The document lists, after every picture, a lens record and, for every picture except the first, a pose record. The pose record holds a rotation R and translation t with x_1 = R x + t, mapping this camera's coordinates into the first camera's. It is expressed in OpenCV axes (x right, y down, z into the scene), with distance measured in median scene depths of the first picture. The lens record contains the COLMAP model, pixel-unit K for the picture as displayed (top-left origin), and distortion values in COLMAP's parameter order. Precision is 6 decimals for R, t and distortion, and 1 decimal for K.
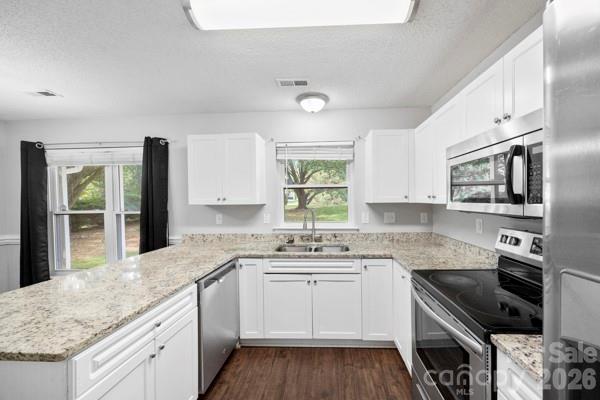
lens RADIAL K [[233.0, 0, 302.6], [0, 233.0, 203.0], [0, 0, 1]] dist [-0.001675, -0.000848]
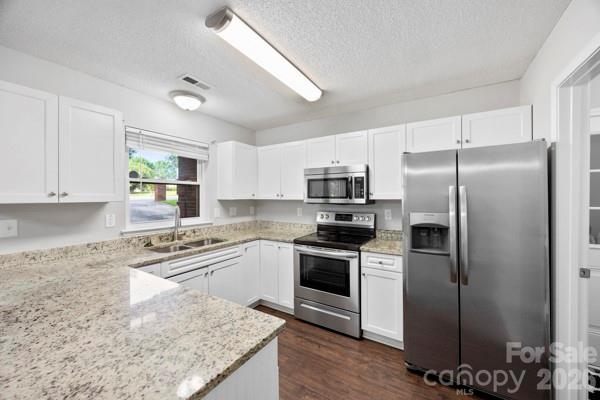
lens RADIAL K [[233.0, 0, 299.6], [0, 233.0, 194.8], [0, 0, 1]] dist [-0.001675, -0.000848]
pose [[0.482048, 0.015346, 0.876010, -0.551248], [0.005534, 0.999773, -0.020559, 0.001463], [-0.876127, 0.014758, 0.481854, 0.086943]]
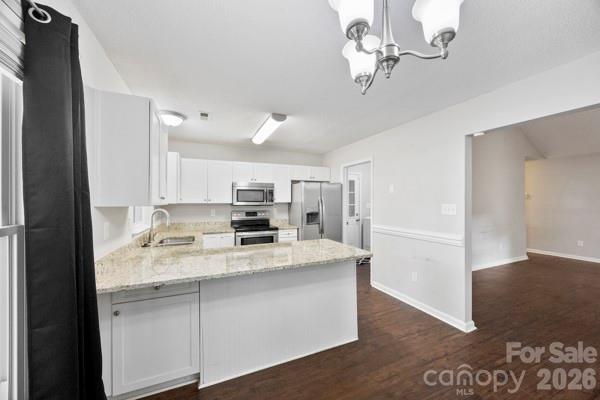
lens RADIAL K [[233.0, 0, 310.9], [0, 233.0, 203.6], [0, 0, 1]] dist [-0.001675, -0.000848]
pose [[-0.476408, 0.002558, 0.879221, -1.201716], [0.017511, 0.999825, 0.006579, 0.004181], [-0.879050, 0.018530, -0.476369, 0.860108]]
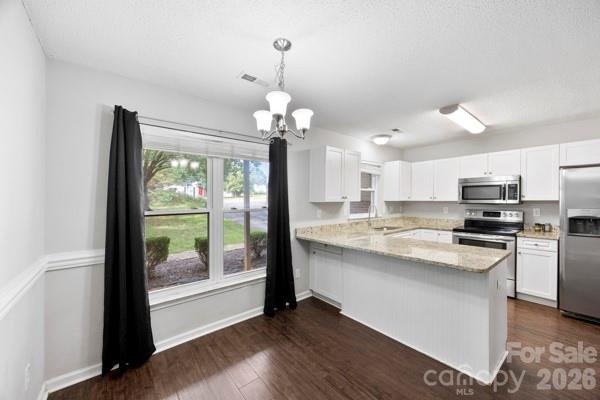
lens RADIAL K [[233.0, 0, 296.1], [0, 233.0, 202.3], [0, 0, 1]] dist [-0.001675, -0.000848]
pose [[0.739063, -0.000664, 0.673636, -1.353958], [0.003290, 0.999991, -0.002624, 0.011245], [-0.673628, 0.004156, 0.739059, 0.182958]]
